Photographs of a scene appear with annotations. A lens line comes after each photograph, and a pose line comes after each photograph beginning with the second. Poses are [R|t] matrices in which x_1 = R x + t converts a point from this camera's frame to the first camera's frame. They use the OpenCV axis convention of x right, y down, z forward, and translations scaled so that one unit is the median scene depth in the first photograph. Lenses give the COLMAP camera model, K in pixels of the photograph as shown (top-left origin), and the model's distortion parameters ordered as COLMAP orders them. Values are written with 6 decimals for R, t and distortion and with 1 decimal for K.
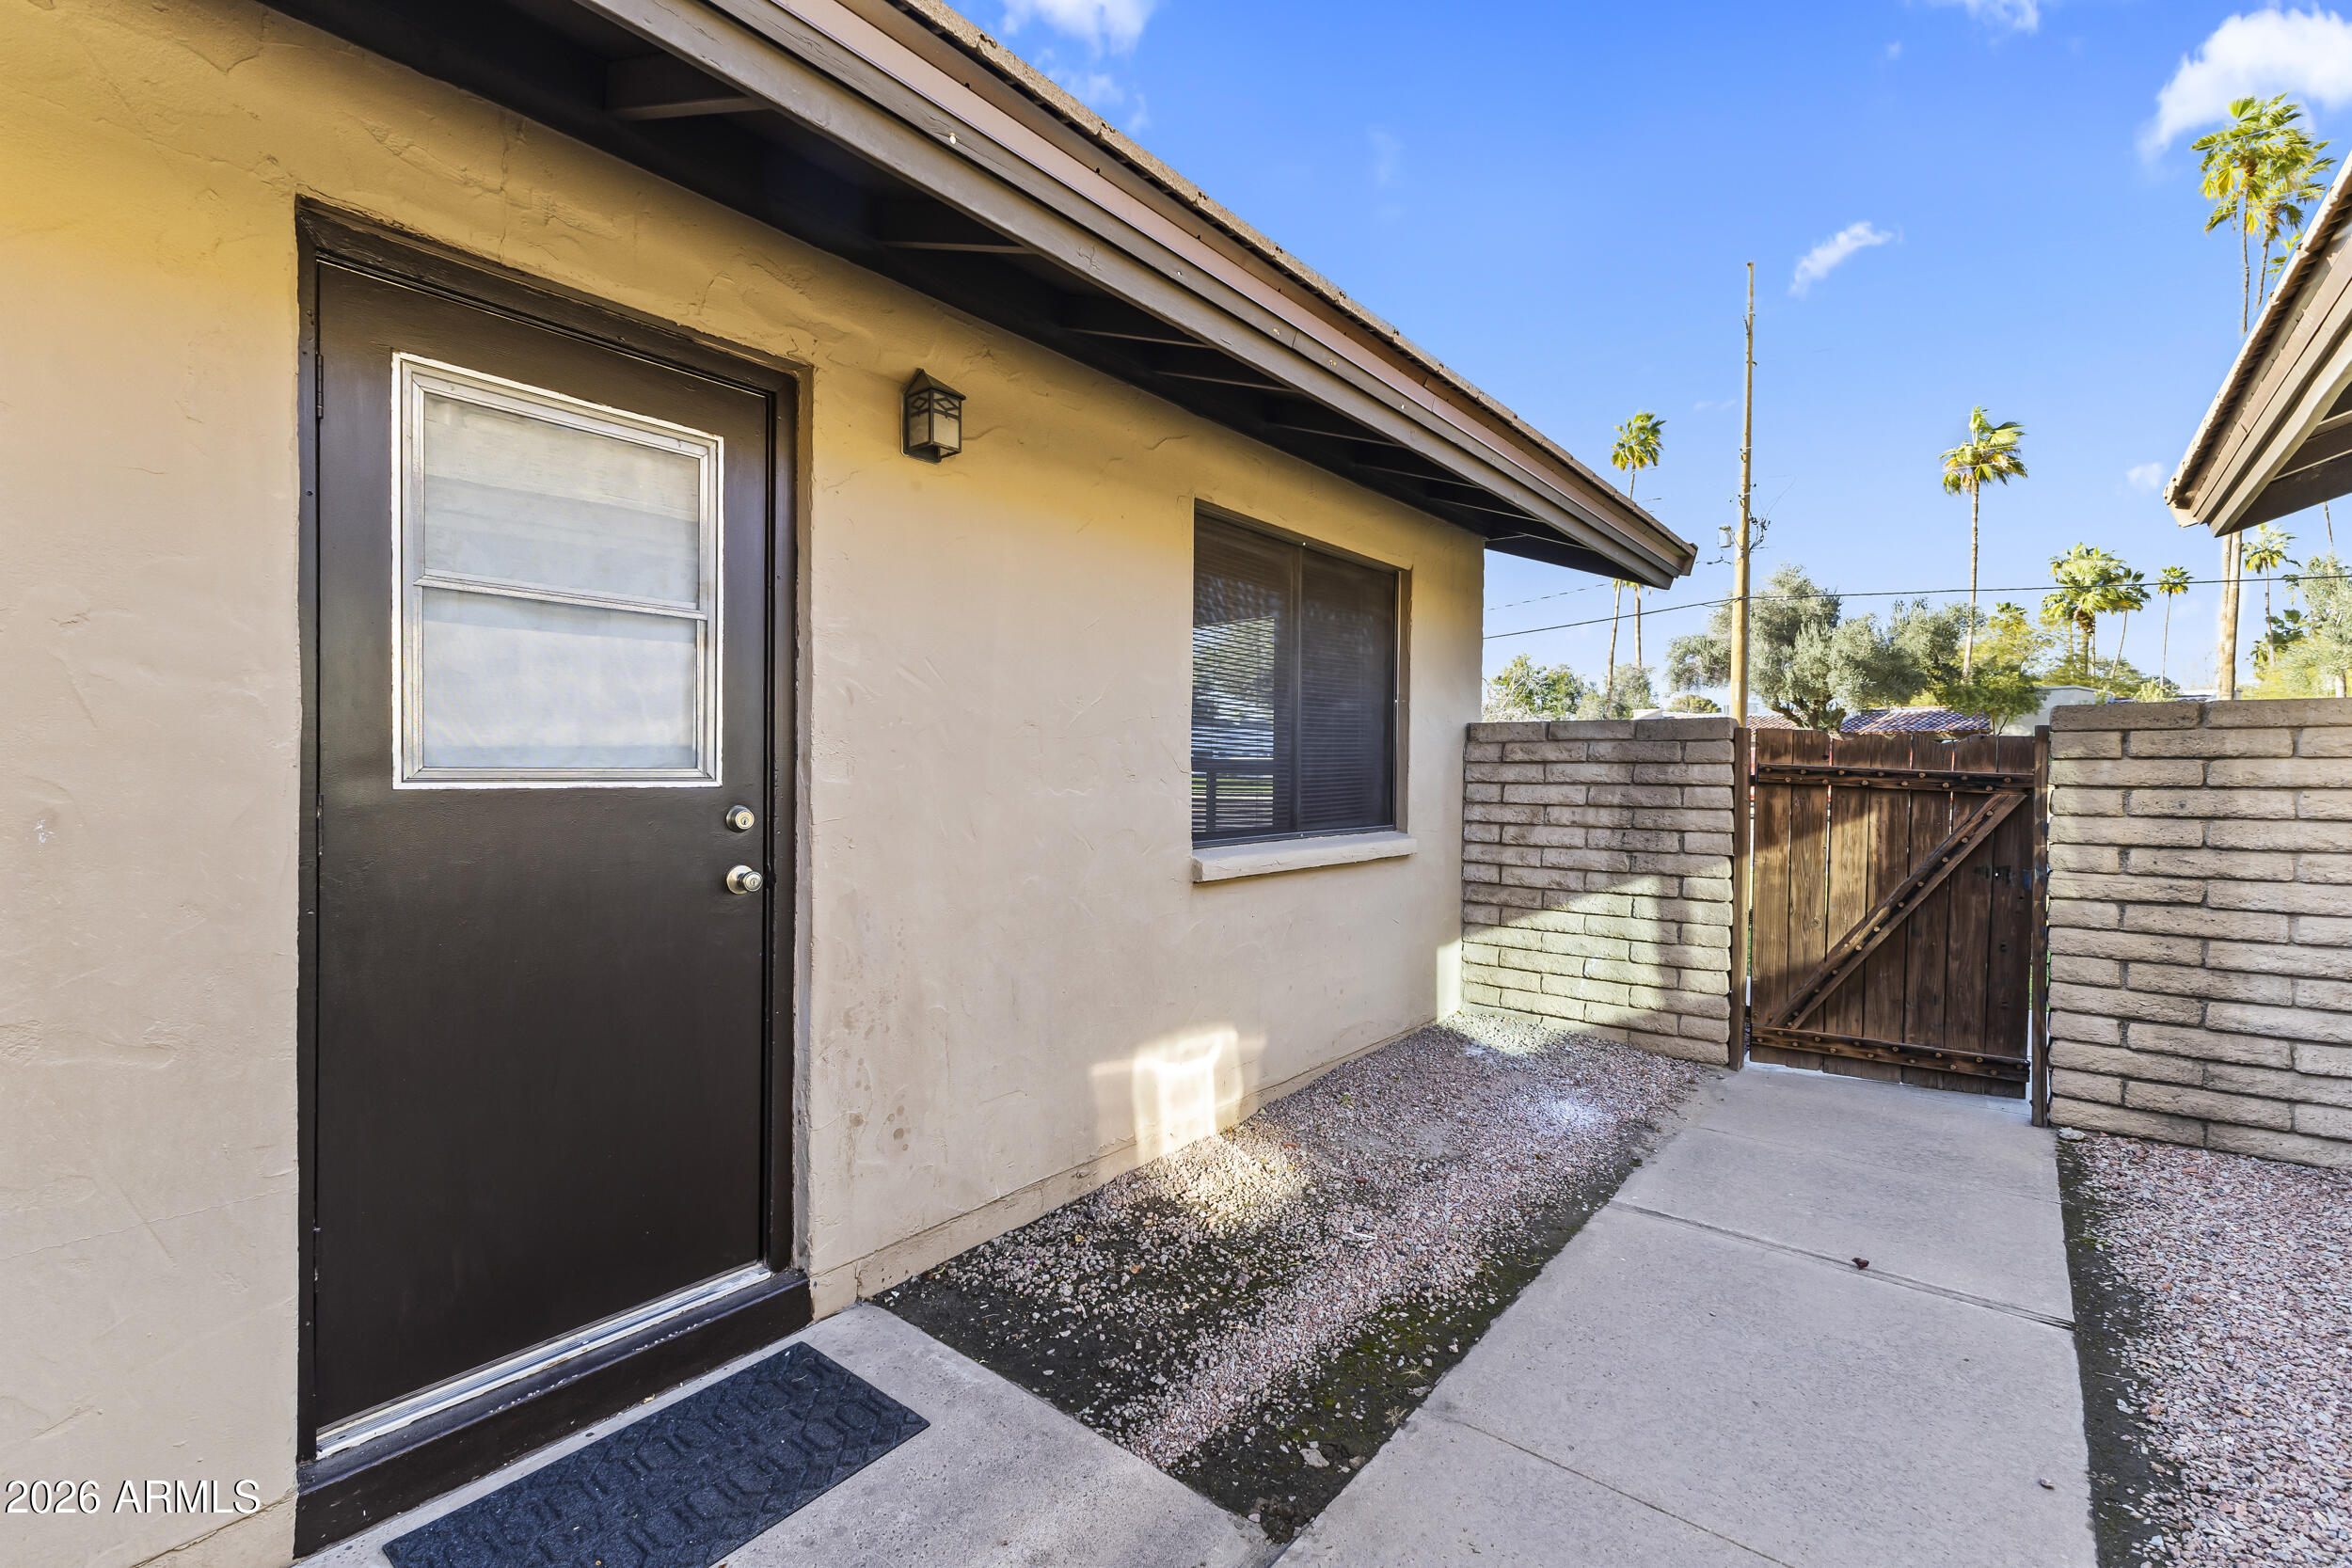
lens RADIAL K [[1027.1, 0, 1181.1], [0, 1027.1, 780.2], [0, 0, 1]] dist [0.012717, -0.000941]
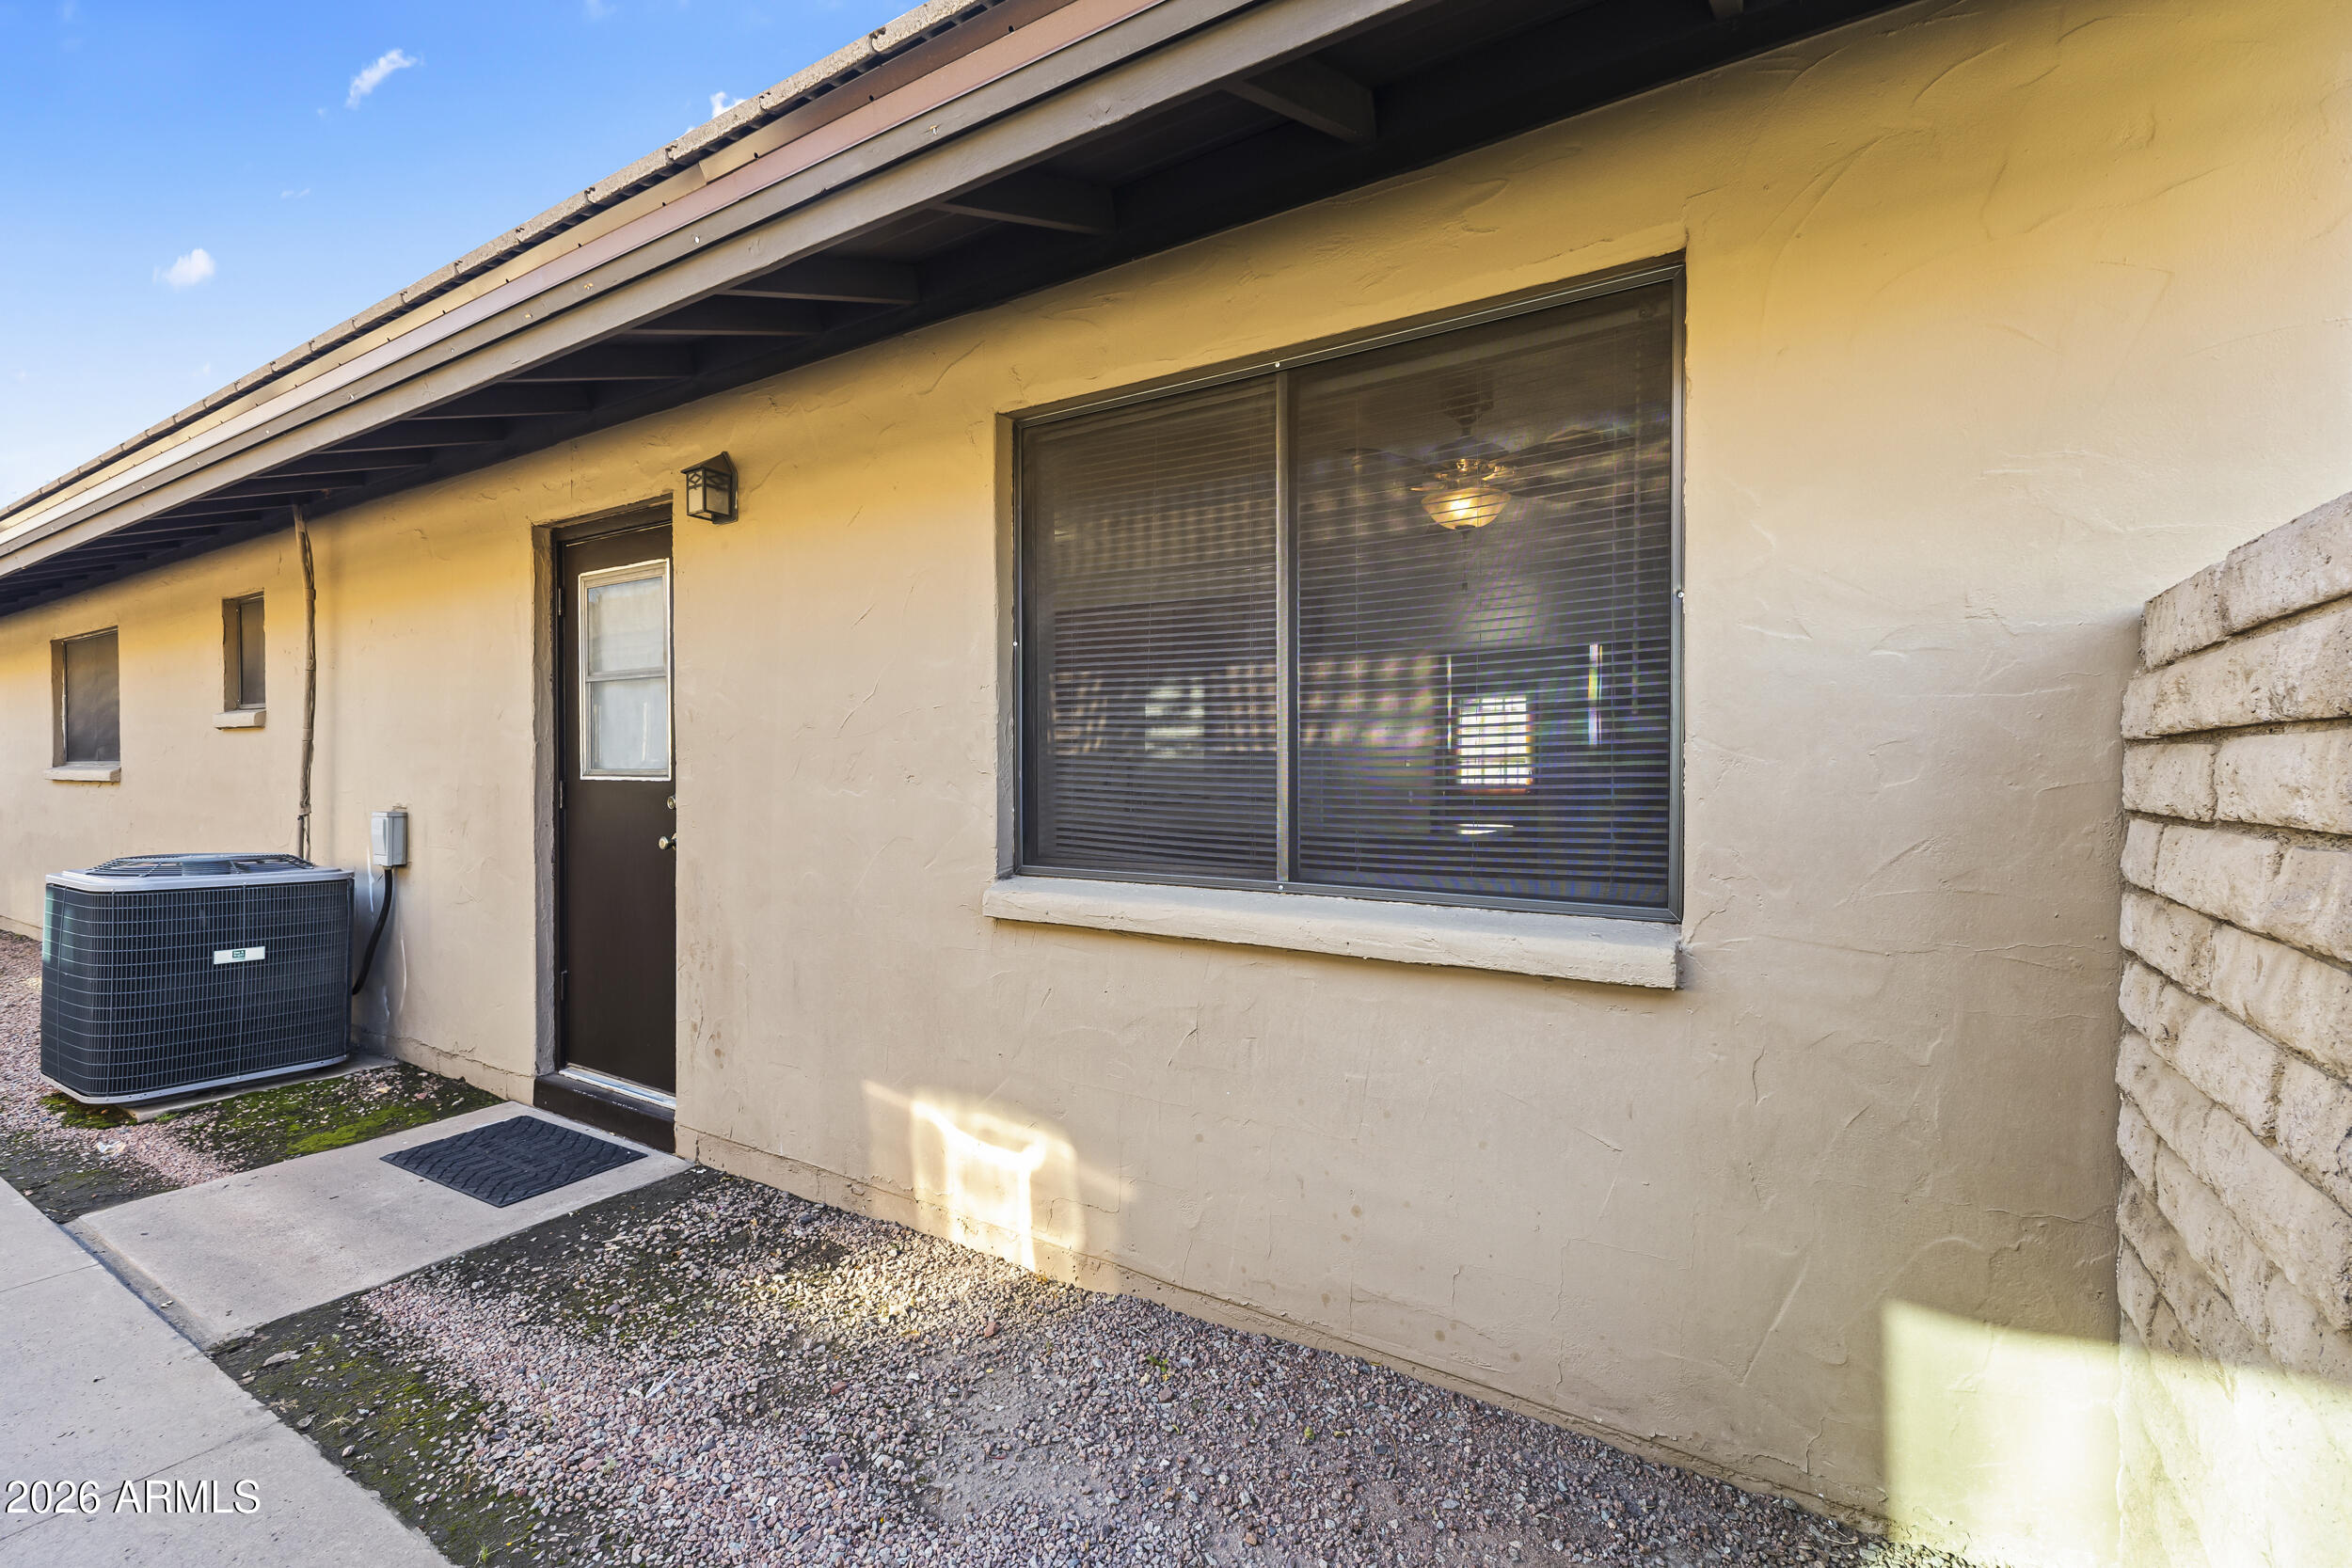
lens RADIAL K [[1027.1, 0, 1181.1], [0, 1027.1, 781.3], [0, 0, 1]] dist [0.012717, -0.000941]
pose [[0.118822, 0.004253, -0.992906, 1.060741], [-0.012769, 0.999915, 0.002755, -0.006849], [0.992833, 0.012351, 0.118866, 1.400889]]
